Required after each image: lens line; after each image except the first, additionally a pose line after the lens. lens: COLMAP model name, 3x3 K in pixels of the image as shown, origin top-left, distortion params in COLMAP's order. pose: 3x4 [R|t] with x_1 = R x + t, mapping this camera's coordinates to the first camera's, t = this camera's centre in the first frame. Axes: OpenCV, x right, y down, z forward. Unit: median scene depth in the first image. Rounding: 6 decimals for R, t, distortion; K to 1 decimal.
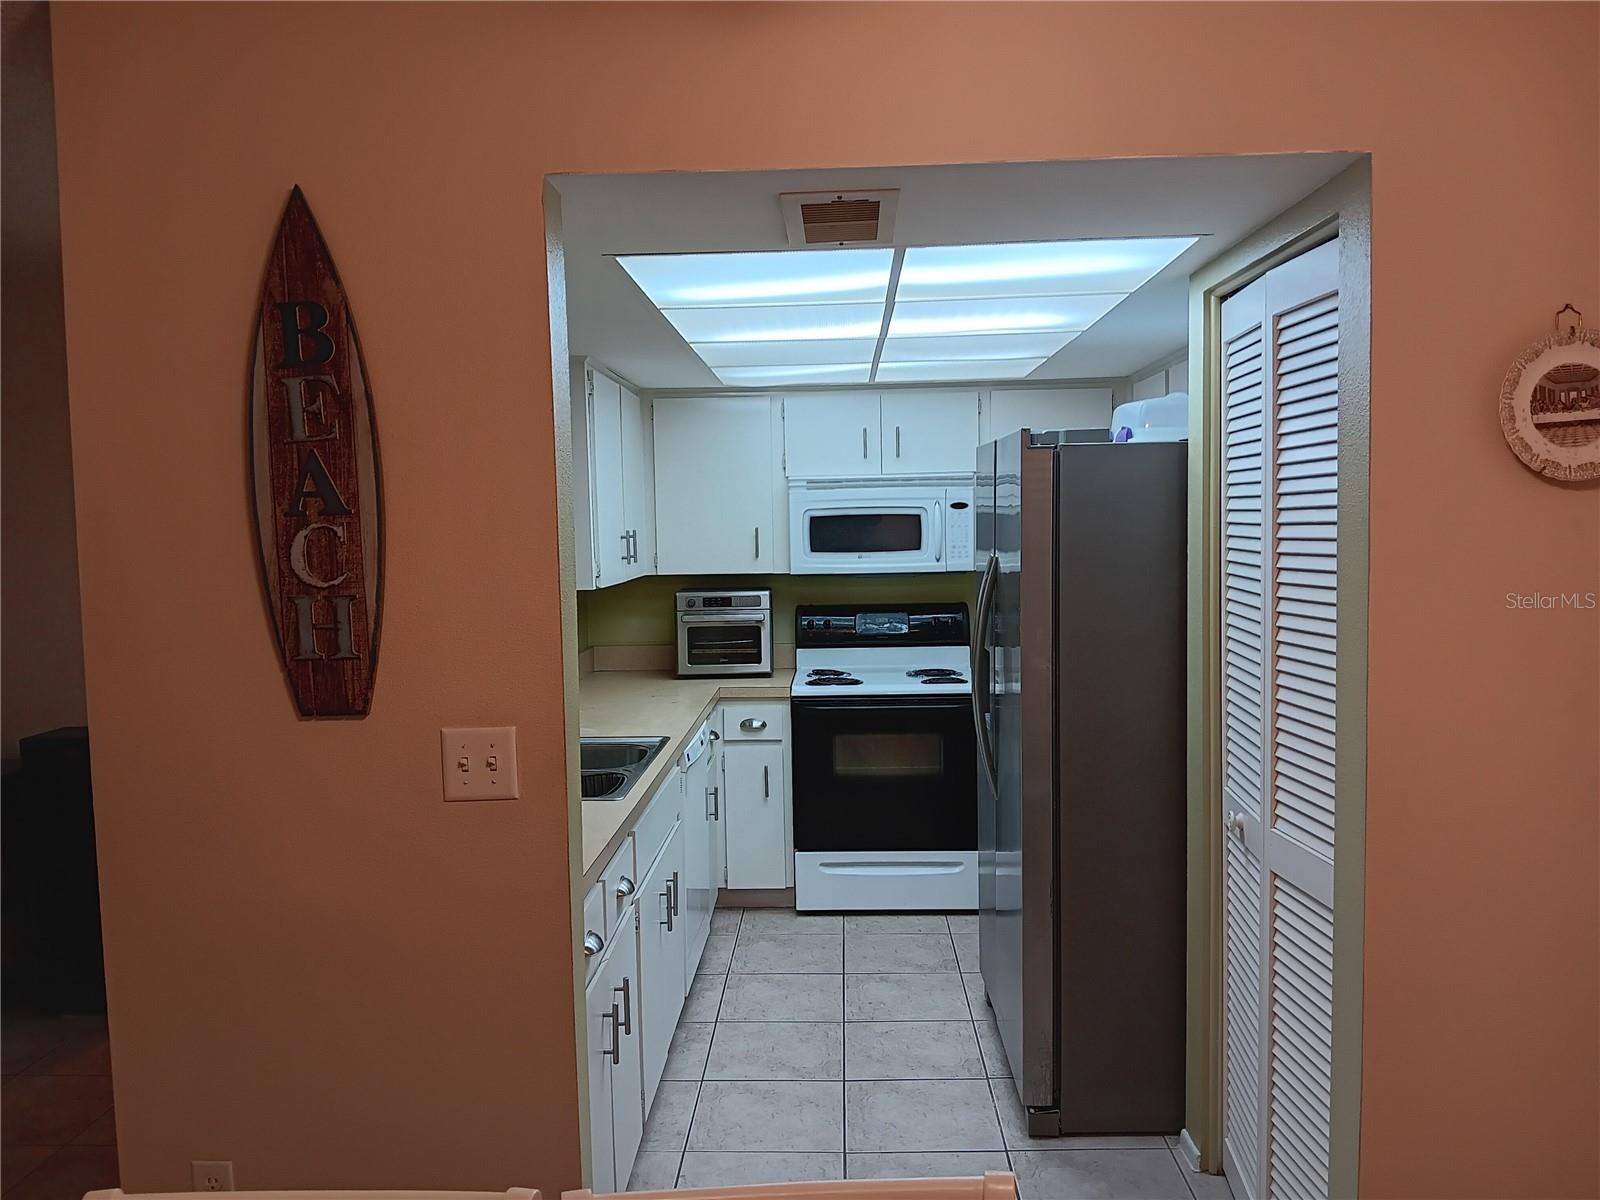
lens RADIAL K [[1235.0, 0, 805.7], [0, 1235.0, 595.6], [0, 0, 1]] dist [0.064989, -0.141372]
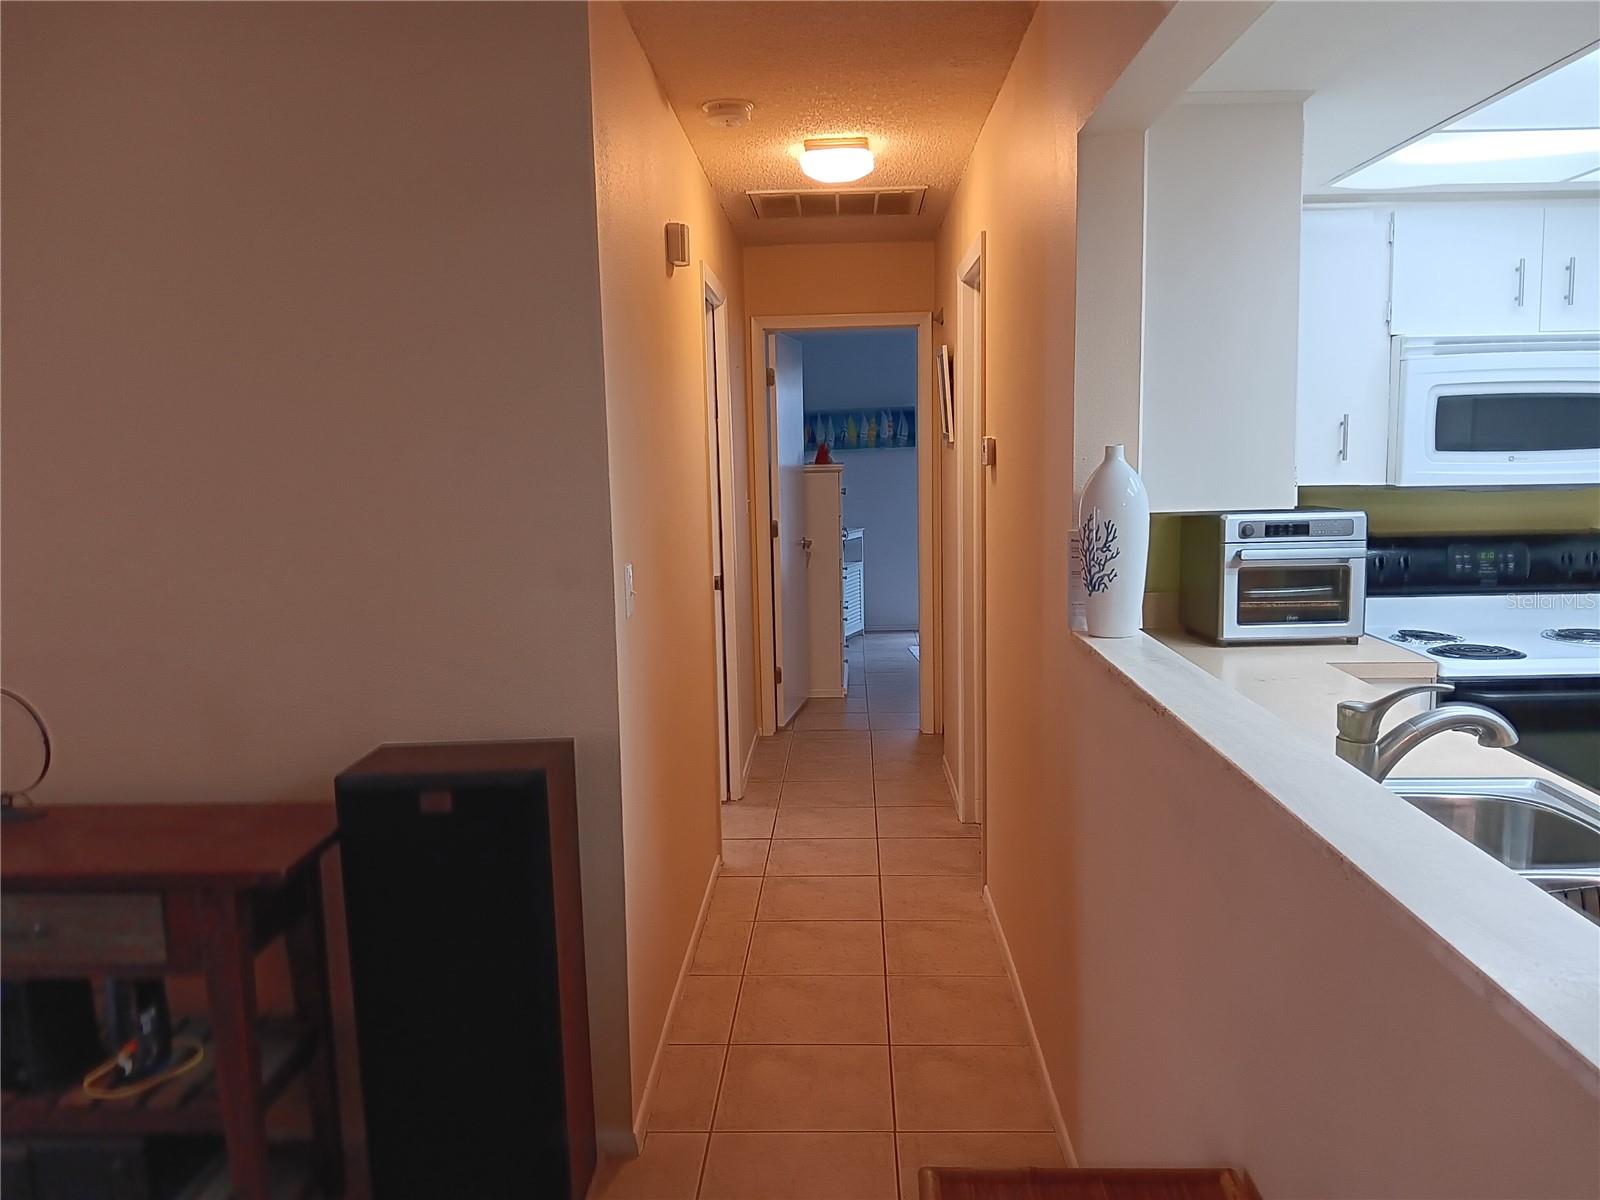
lens RADIAL K [[1235.0, 0, 805.7], [0, 1235.0, 595.6], [0, 0, 1]] dist [0.064989, -0.141372]
pose [[0.999926, -0.000140, -0.012150, -0.317060], [0.000956, 0.997742, 0.067153, -0.004124], [0.012113, -0.067160, 0.997669, 0.340647]]
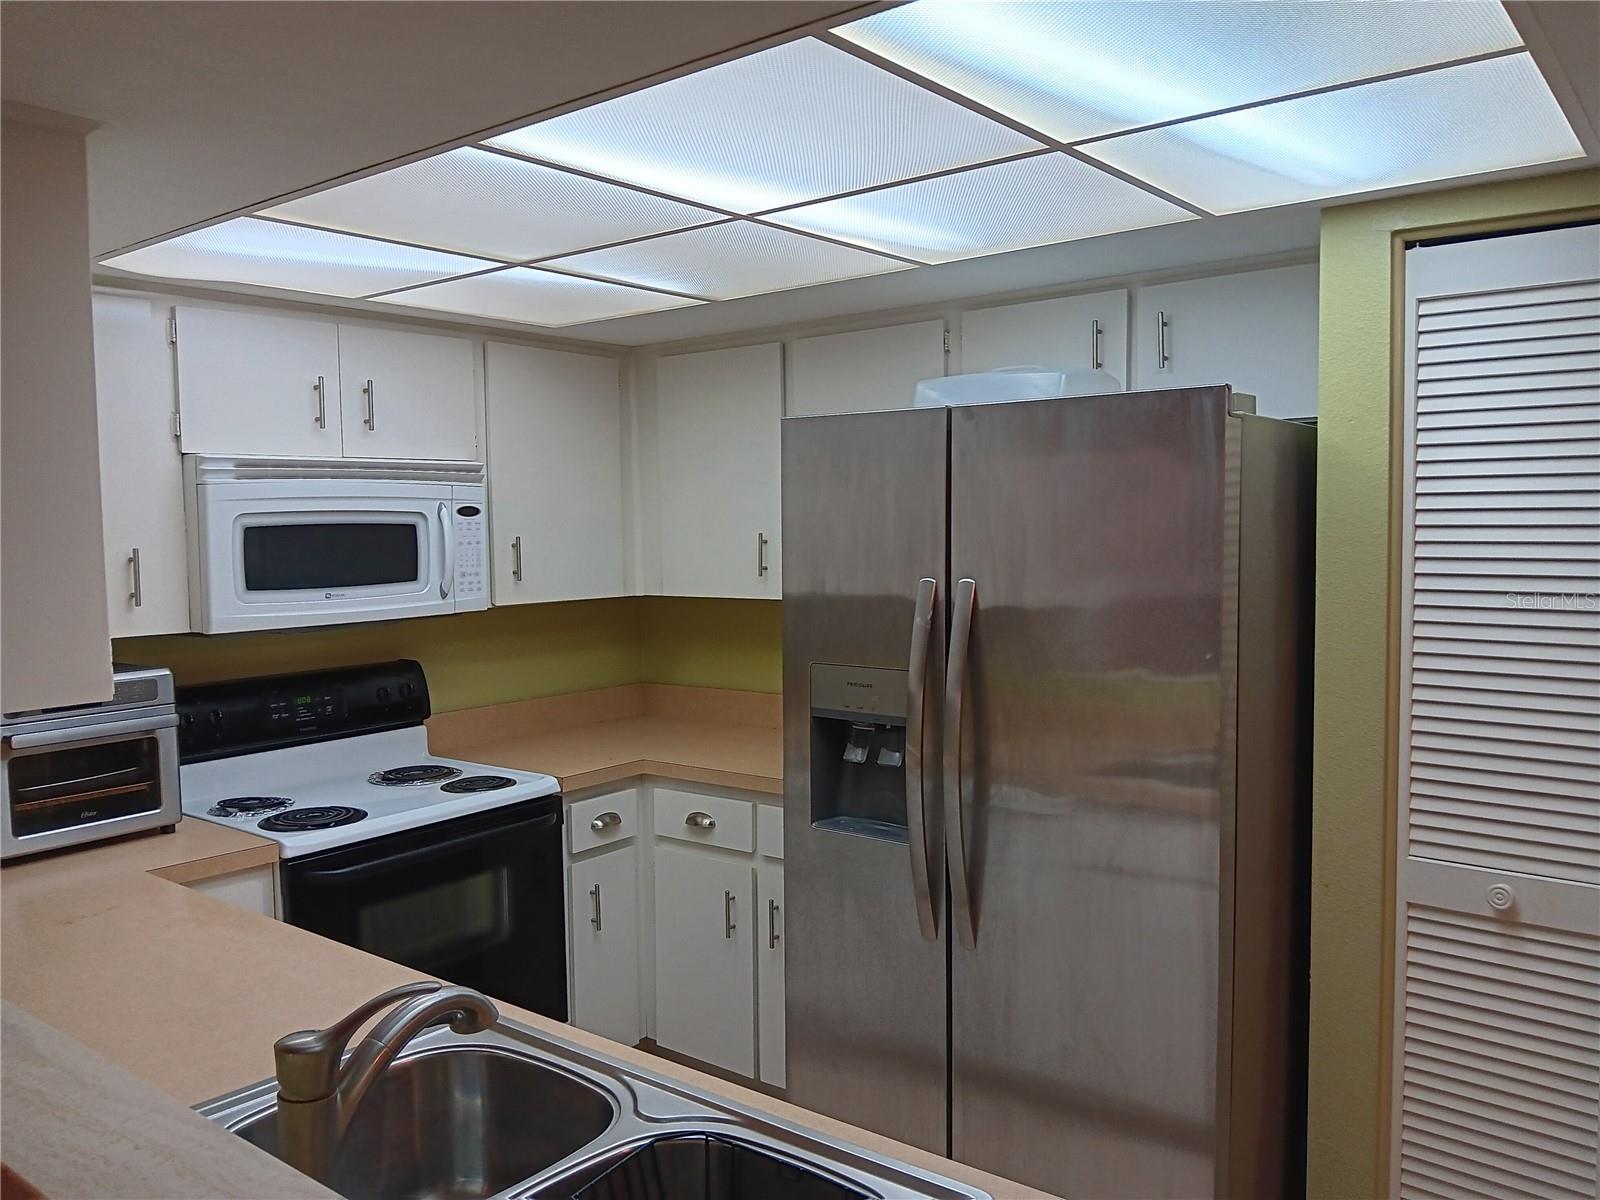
lens RADIAL K [[1235.0, 0, 805.7], [0, 1235.0, 595.6], [0, 0, 1]] dist [0.064989, -0.141372]
pose [[0.594478, -0.040903, 0.803071, -0.293403], [0.054040, 0.998480, 0.010852, -0.025781], [-0.802294, 0.036947, 0.595785, 0.467618]]
